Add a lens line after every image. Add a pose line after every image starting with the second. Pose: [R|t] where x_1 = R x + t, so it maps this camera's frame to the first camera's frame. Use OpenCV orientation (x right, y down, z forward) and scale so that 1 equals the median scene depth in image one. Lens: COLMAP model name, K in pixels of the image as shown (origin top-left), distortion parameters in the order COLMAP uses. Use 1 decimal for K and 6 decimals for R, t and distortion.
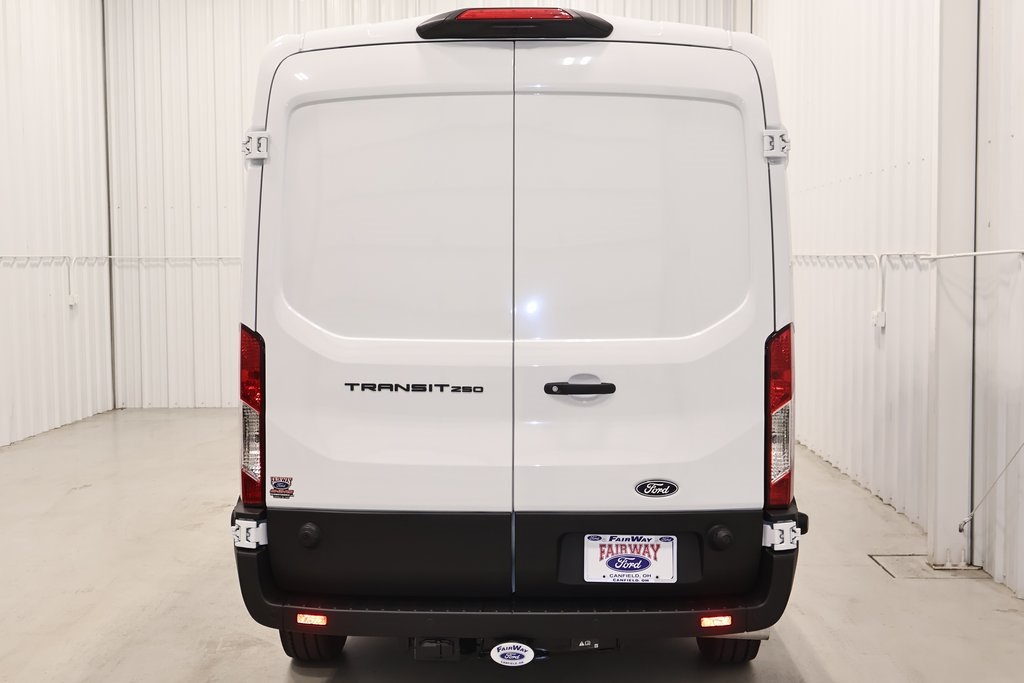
lens RADIAL K [[1260.8, 0, 512.0], [0, 1260.8, 341.5], [0, 0, 1]] dist [-0.005479, 0.004714]
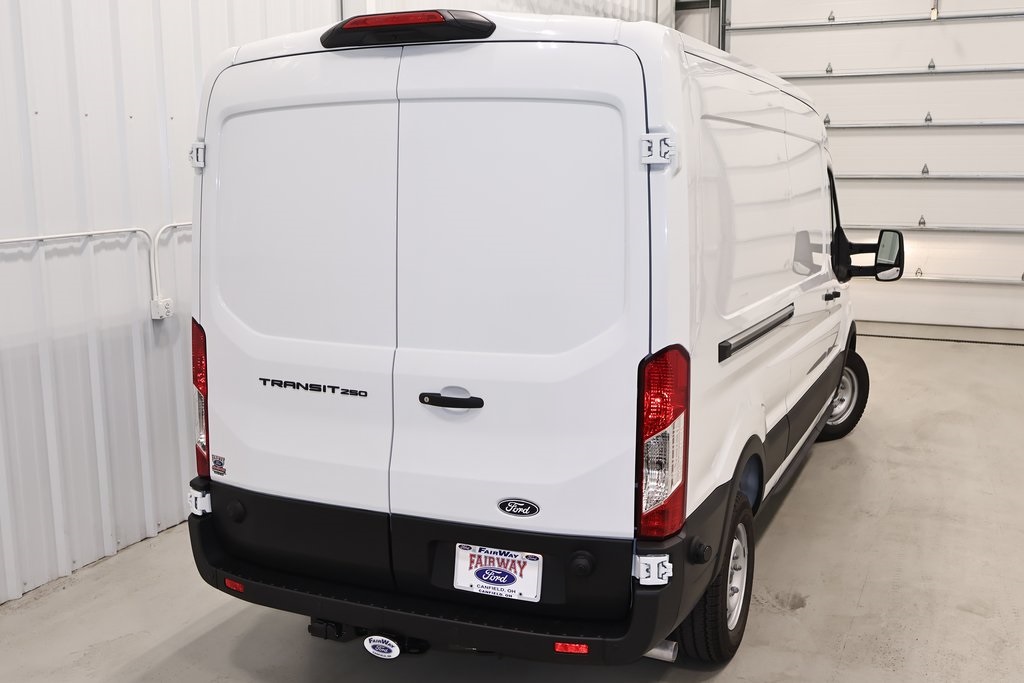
lens RADIAL K [[1060.3, 0, 512.0], [0, 1060.3, 341.5], [0, 0, 1]] dist [-0.000784, 0.004985]
pose [[0.924066, 0.057050, -0.377951, 0.411869], [-0.016208, 0.993758, 0.110376, -0.102438], [0.381888, -0.095869, 0.919223, 0.248442]]
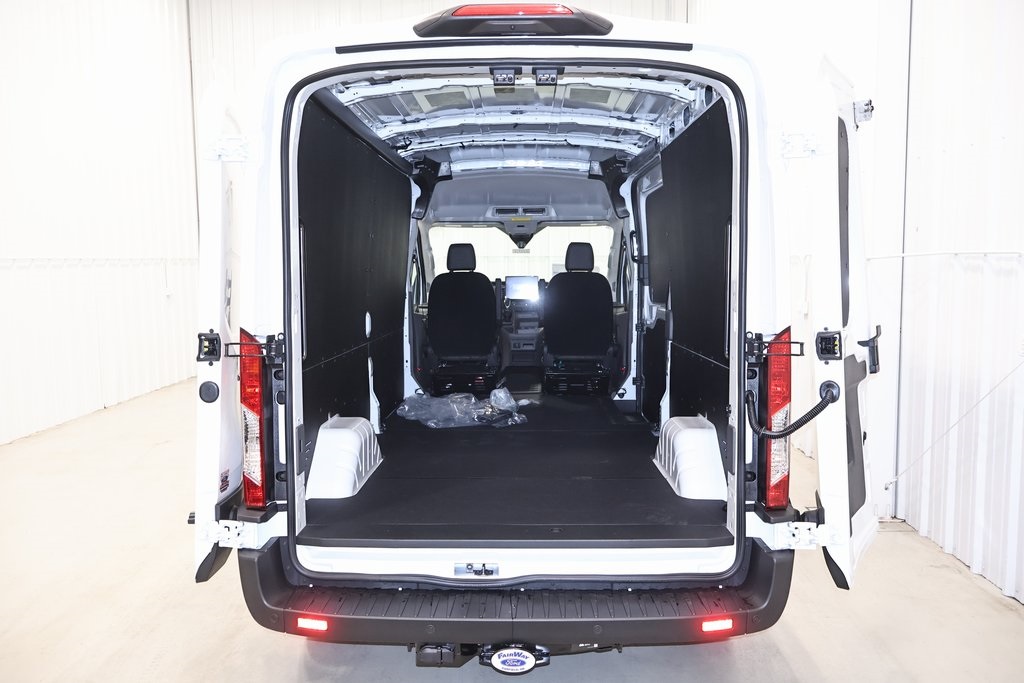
lens RADIAL K [[859.3, 0, 512.0], [0, 859.3, 341.5], [0, 0, 1]] dist [-0.008710, -0.003506]
pose [[0.999956, -0.002482, 0.008999, -0.006138], [0.002201, 0.999511, 0.031181, -0.023812], [-0.009072, -0.031160, 0.999473, 0.325824]]
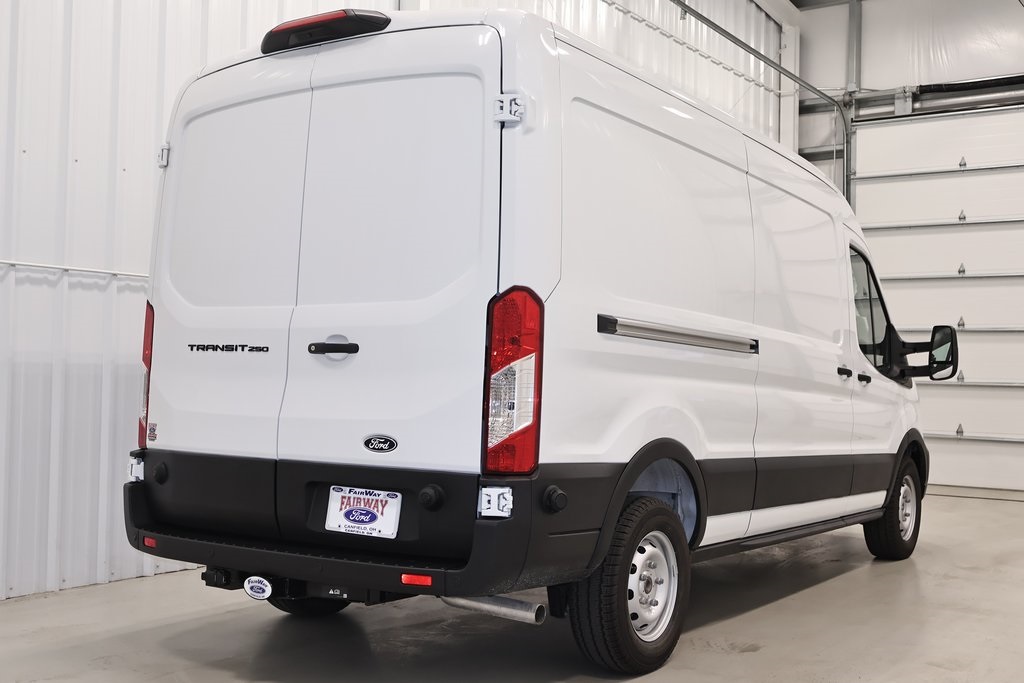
lens RADIAL K [[1156.8, 0, 512.0], [0, 1156.8, 341.5], [0, 0, 1]] dist [0.006493, 0.003280]
pose [[0.842958, -0.000828, -0.537979, 0.712542], [-0.053796, 0.994857, -0.085824, 0.107623], [0.535283, 0.101287, 0.838578, 0.249083]]
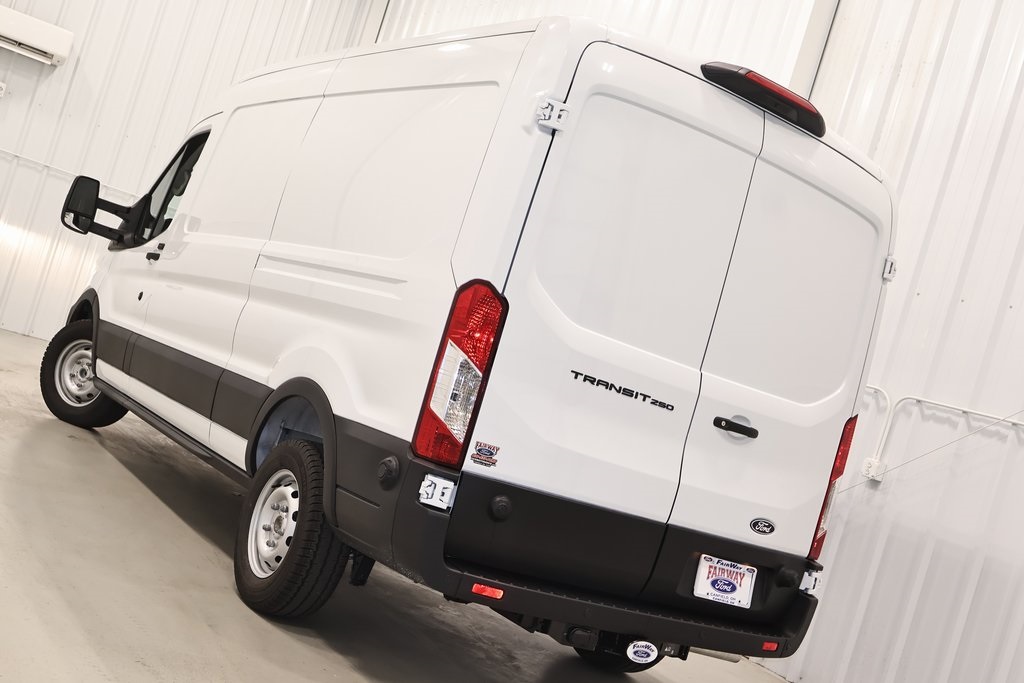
lens RADIAL K [[1260.8, 0, 512.0], [0, 1260.8, 341.5], [0, 0, 1]] dist [-0.005479, 0.004714]
pose [[0.791831, 0.263066, 0.551181, -0.741015], [-0.267483, 0.960698, -0.074250, 0.099822], [-0.549051, -0.088638, 0.831075, 0.180891]]
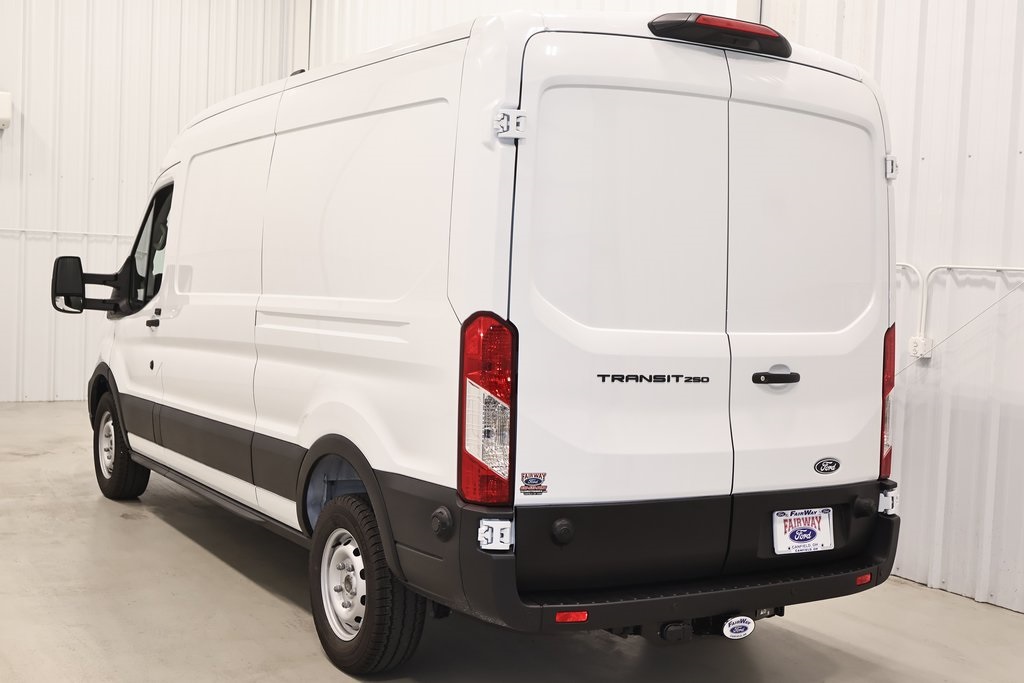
lens RADIAL K [[1264.8, 0, 512.0], [0, 1264.8, 341.5], [0, 0, 1]] dist [0.004990, -0.037950]
pose [[0.838990, 0.007393, 0.544096, -0.729813], [-0.011776, 0.999920, 0.004572, 0.003472], [-0.544019, -0.010243, 0.839010, 0.205561]]
